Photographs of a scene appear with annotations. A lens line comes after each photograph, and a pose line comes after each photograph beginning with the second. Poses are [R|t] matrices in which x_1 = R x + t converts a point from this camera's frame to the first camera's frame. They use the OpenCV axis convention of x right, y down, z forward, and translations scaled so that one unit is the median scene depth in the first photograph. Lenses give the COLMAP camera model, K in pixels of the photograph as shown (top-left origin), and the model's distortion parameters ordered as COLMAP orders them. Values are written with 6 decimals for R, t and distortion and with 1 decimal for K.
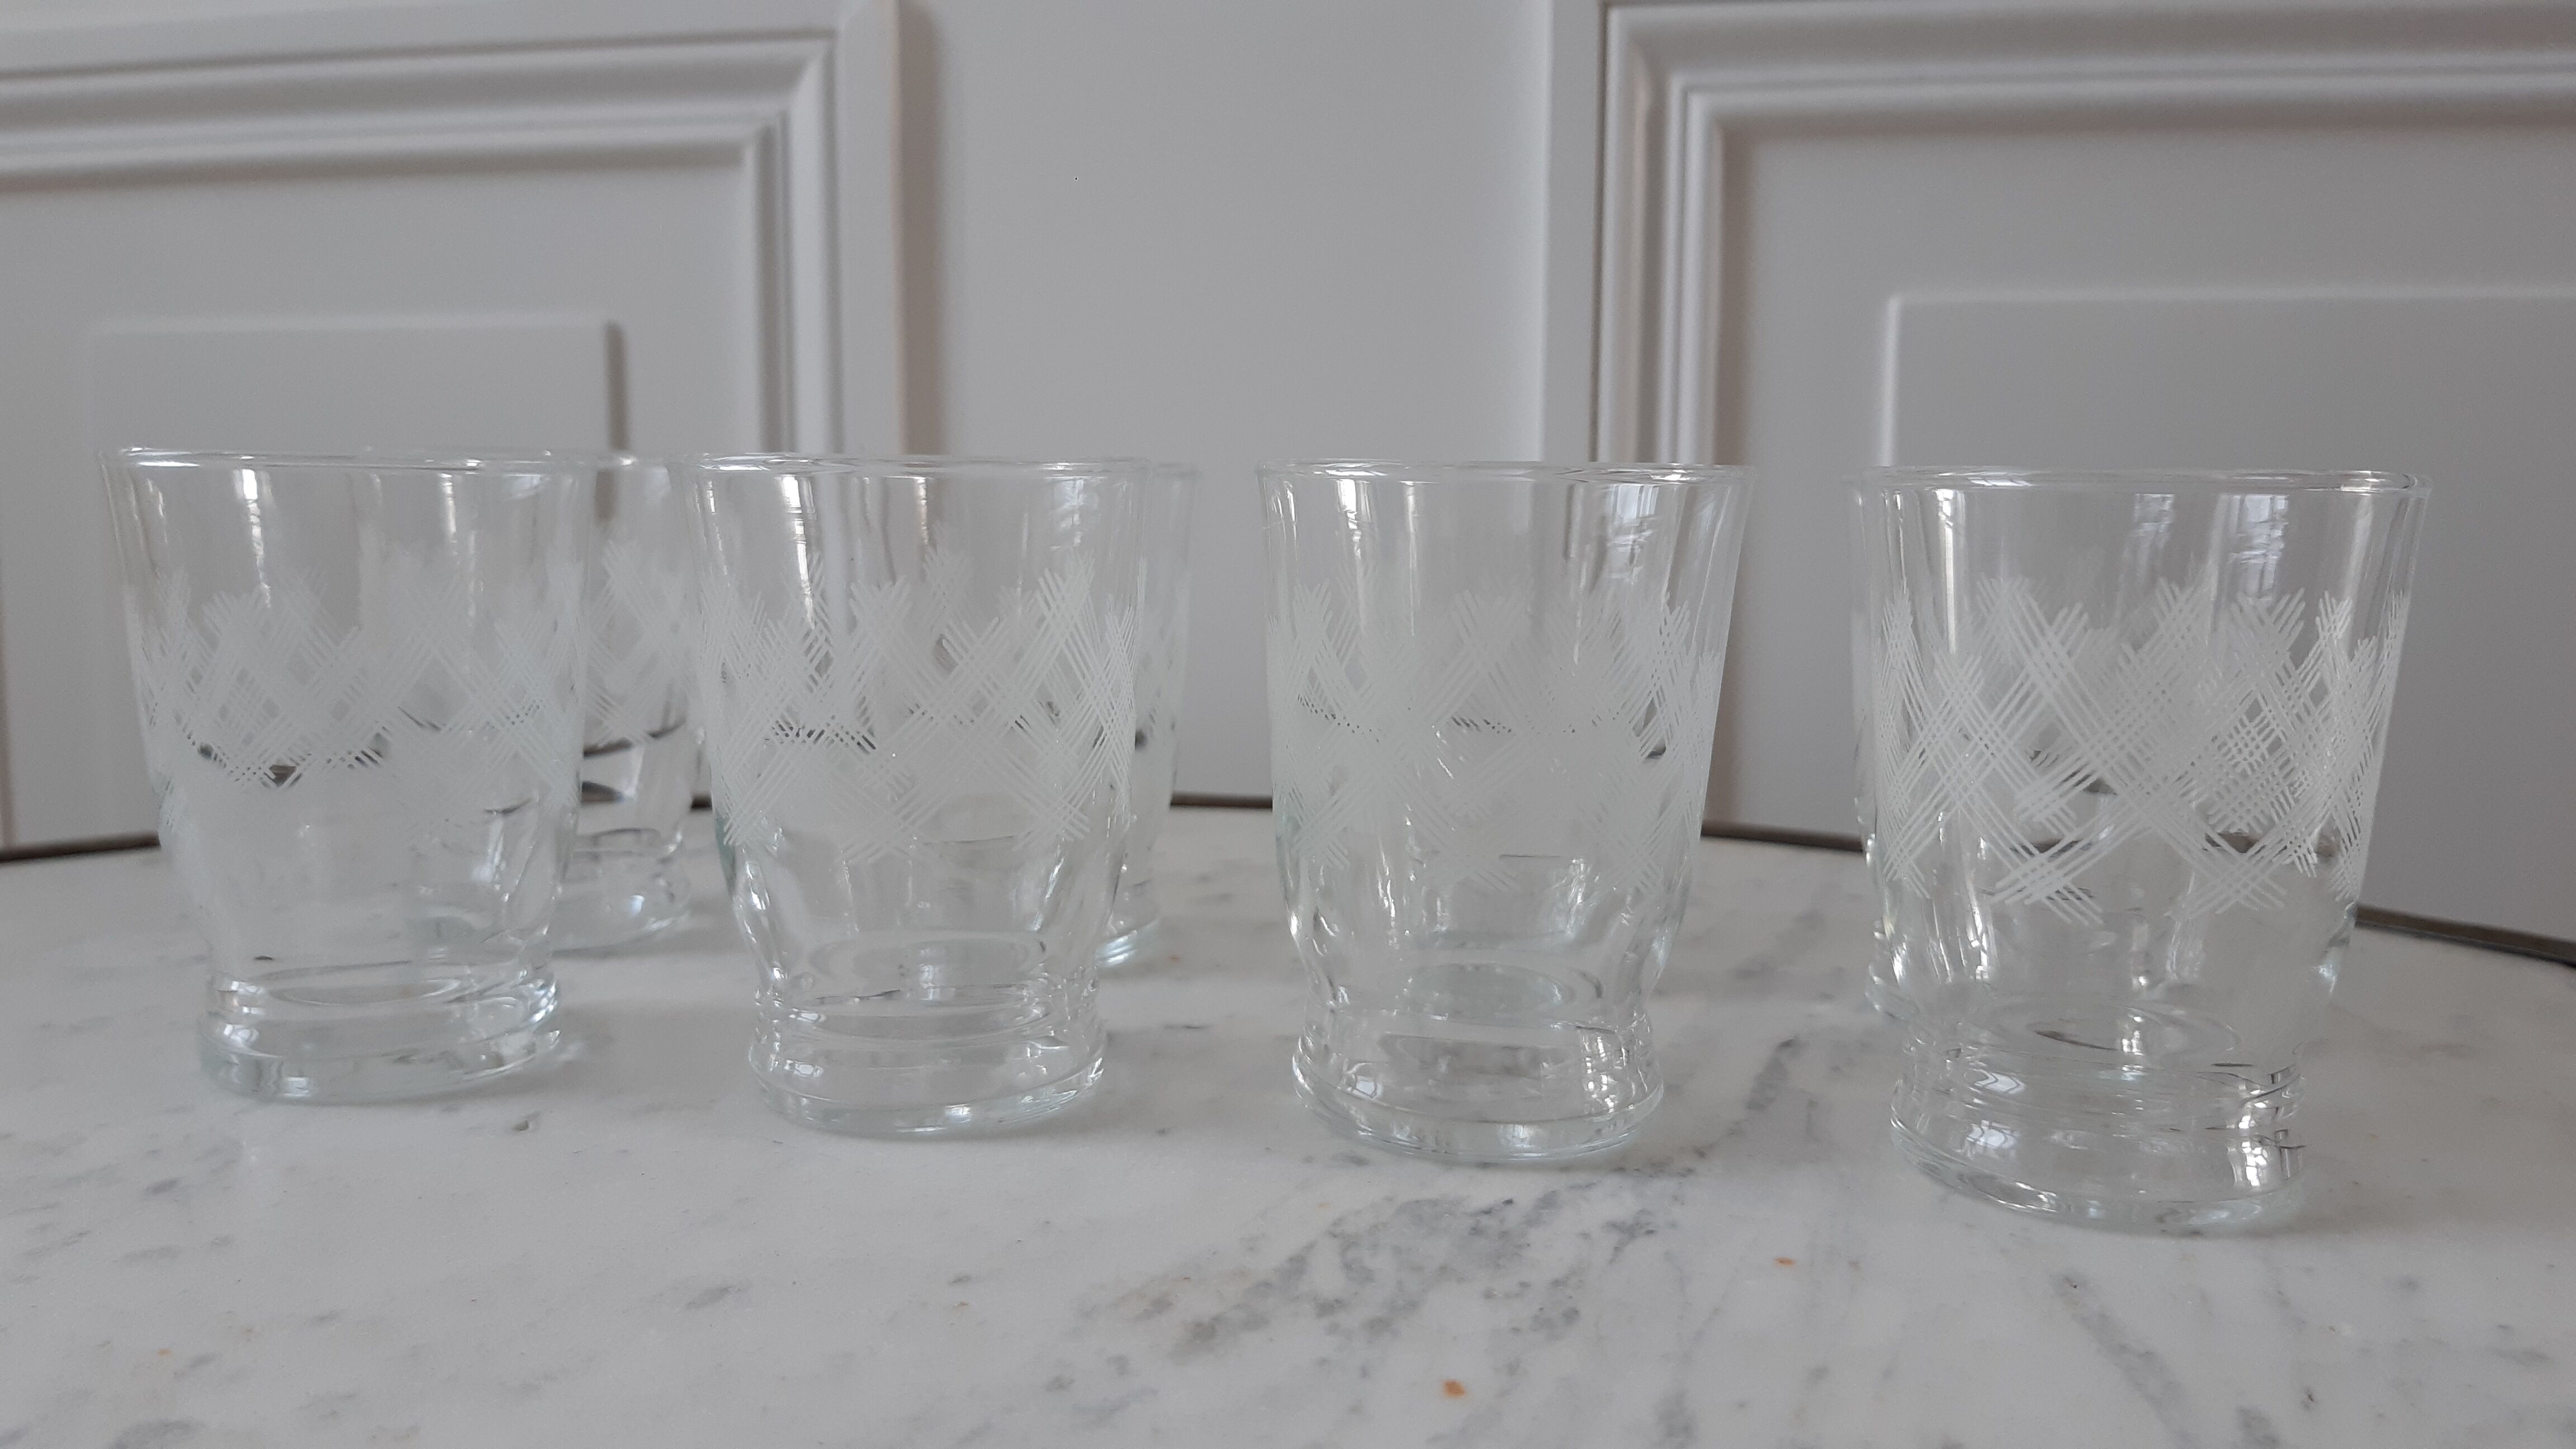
lens RADIAL K [[2117.9, 0, 1288.0], [0, 2117.9, 724.5], [0, 0, 1]] dist [0.036983, -0.109301]
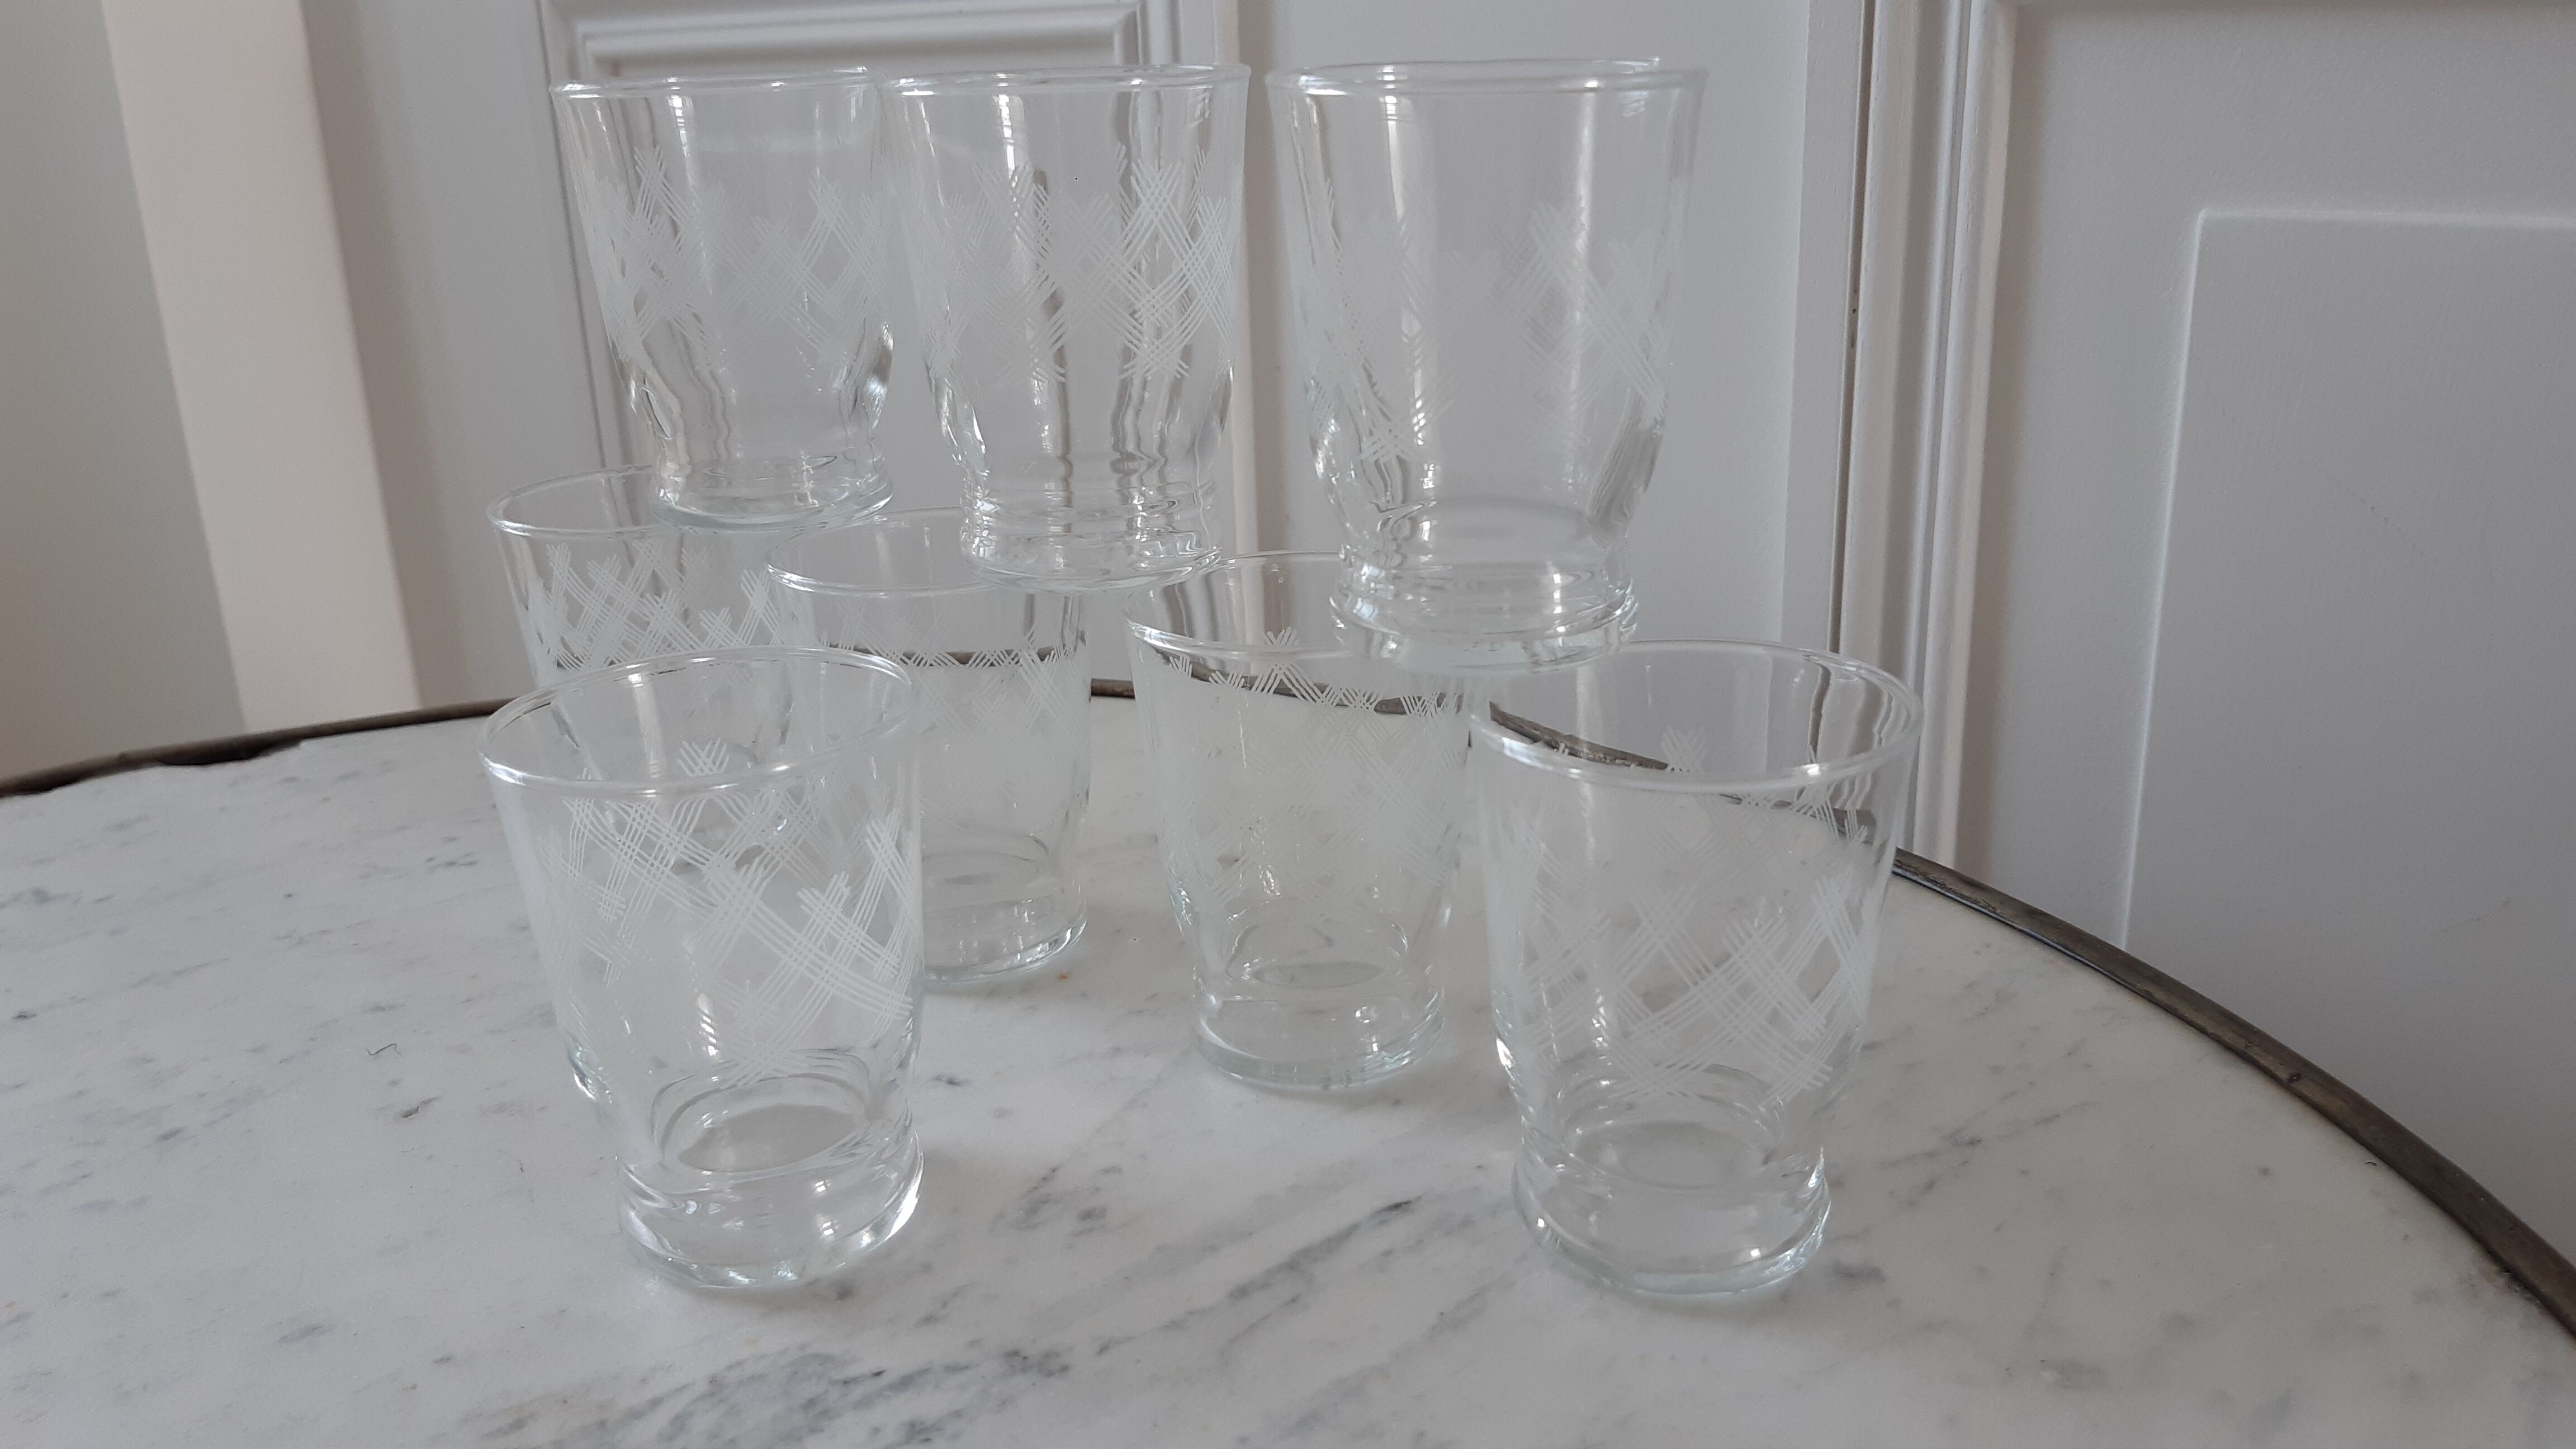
lens RADIAL K [[2117.9, 0, 1288.0], [0, 2117.9, 724.5], [0, 0, 1]] dist [0.036983, -0.109301]
pose [[0.880874, 0.110611, -0.460246, 0.822339], [-0.007875, 0.975604, 0.219395, -0.399604], [0.473286, -0.189635, 0.860255, 0.145831]]
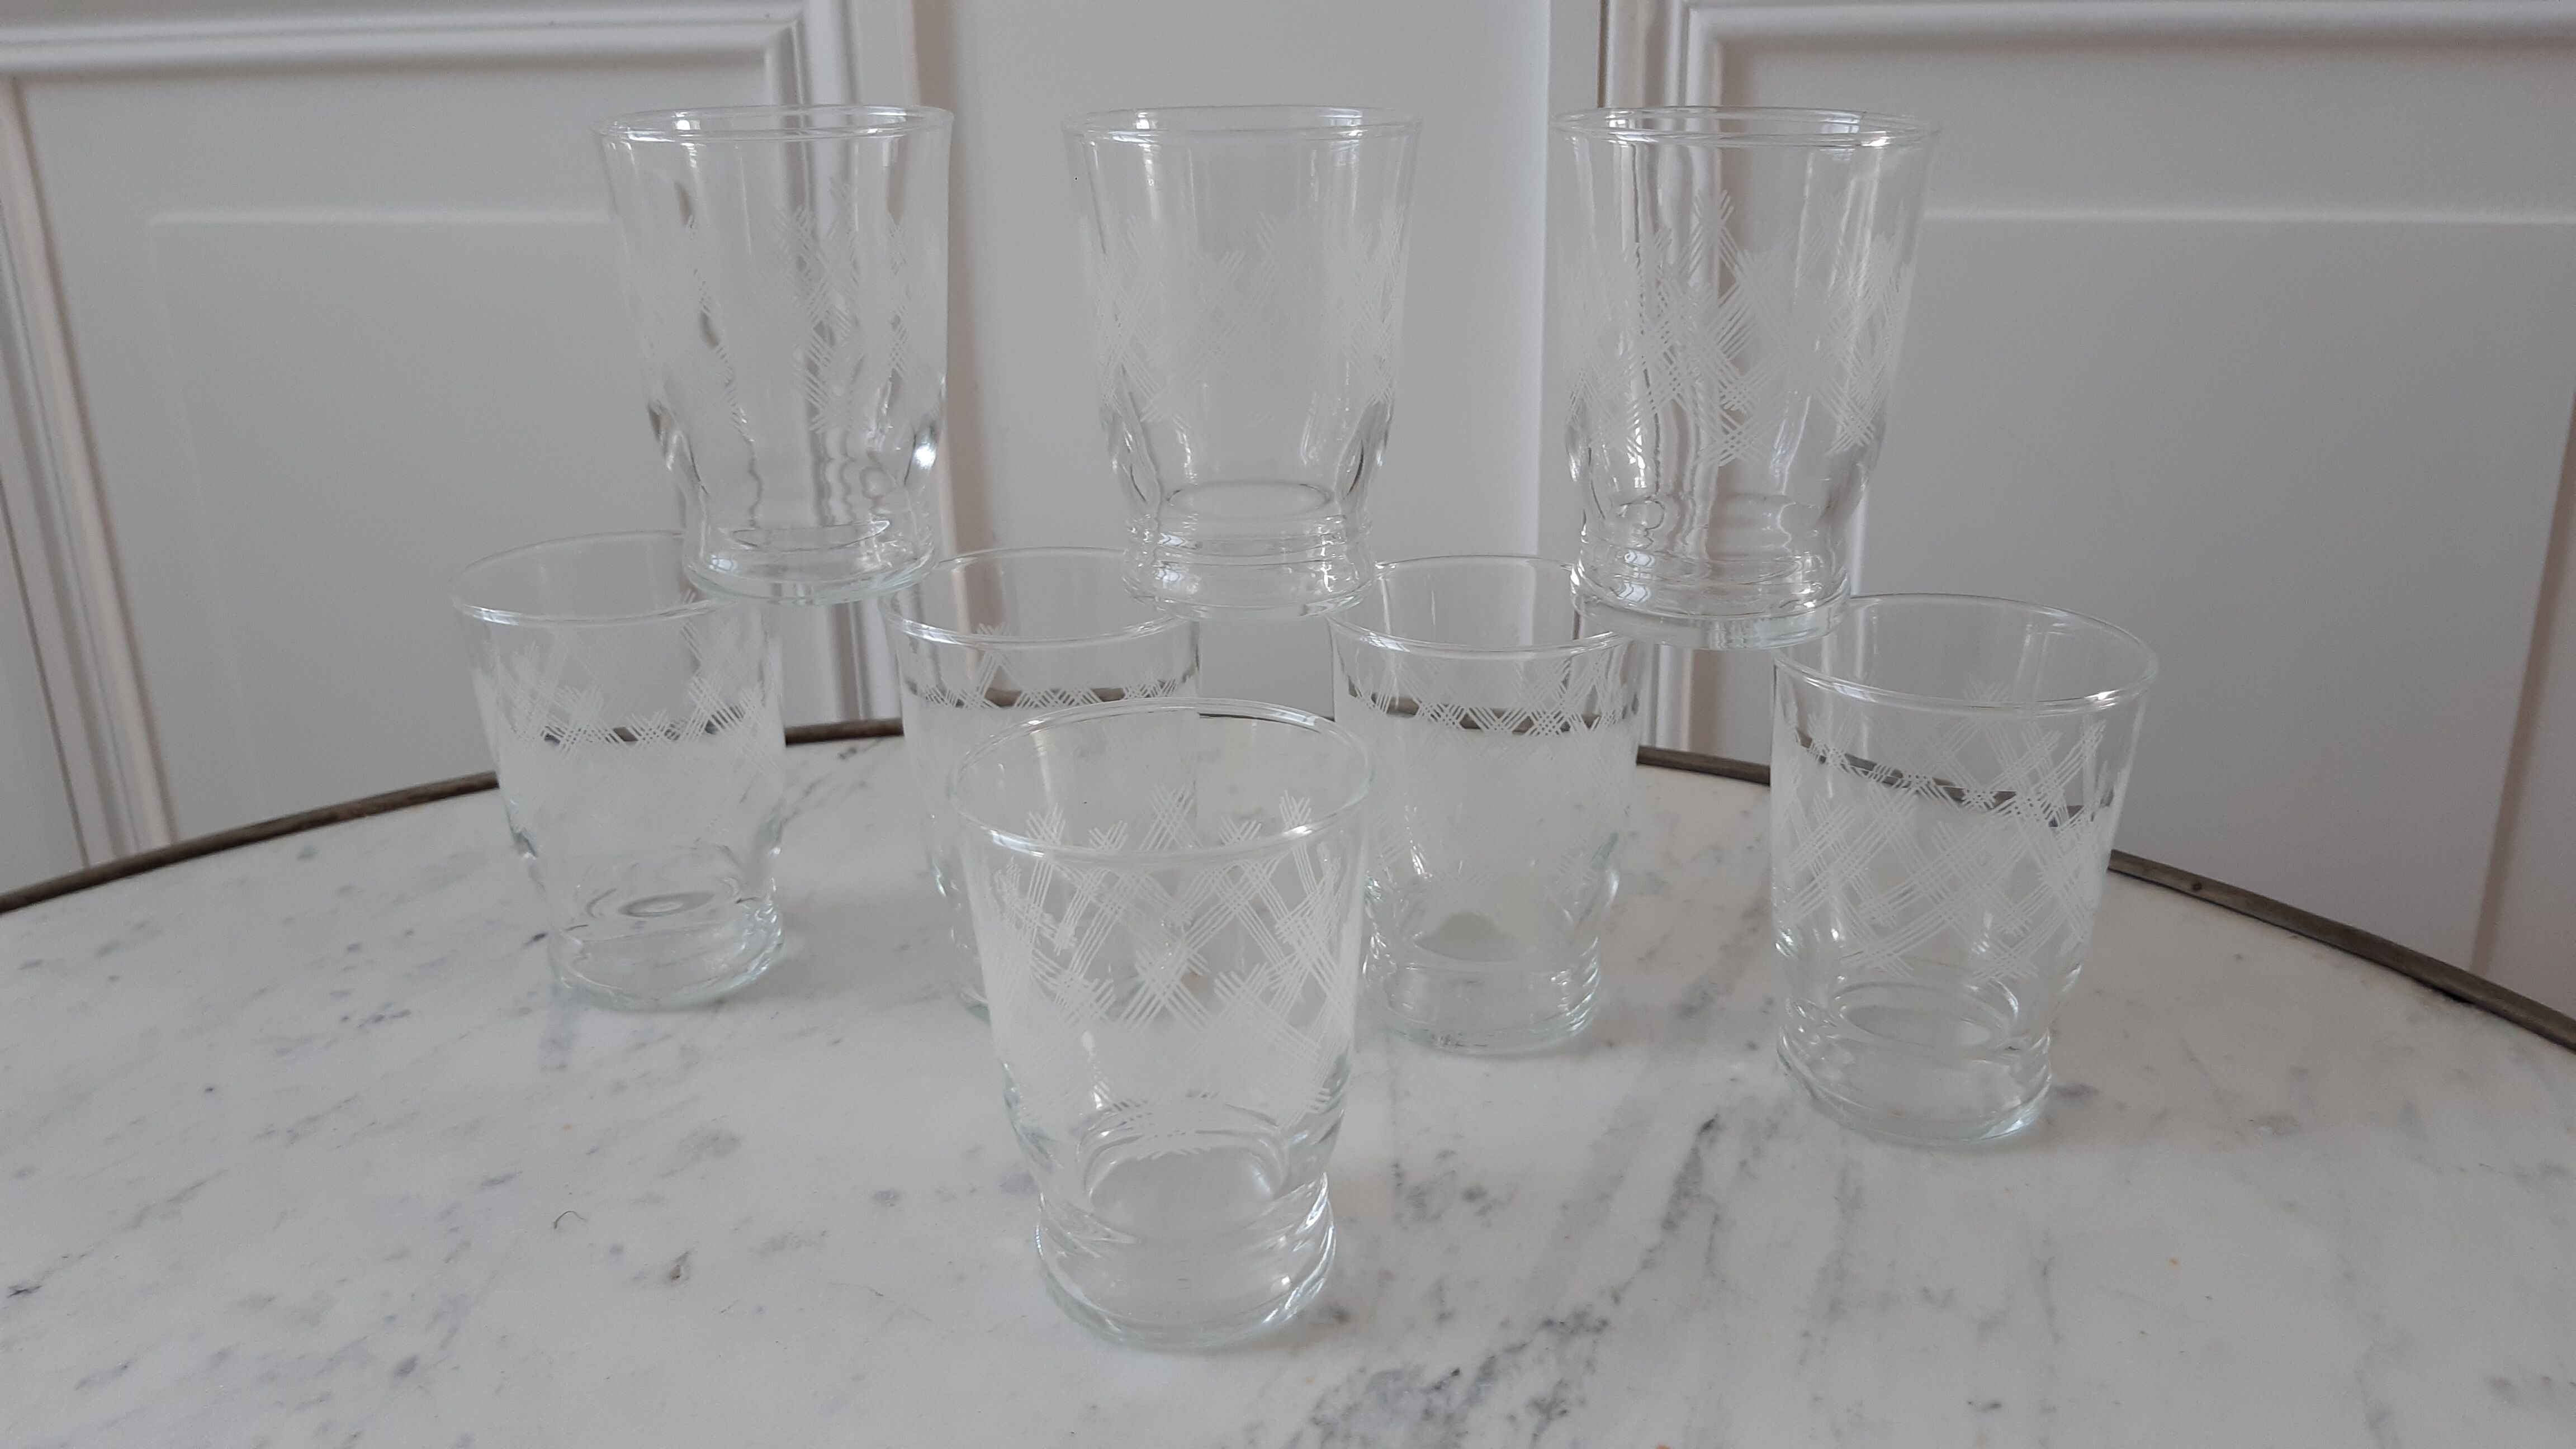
lens RADIAL K [[2117.9, 0, 1288.0], [0, 2117.9, 724.5], [0, 0, 1]] dist [0.036983, -0.109301]
pose [[0.999450, -0.016213, -0.028944, 0.046581], [0.022594, 0.971491, 0.235997, -0.456123], [0.024293, -0.236521, 0.971323, -0.147481]]
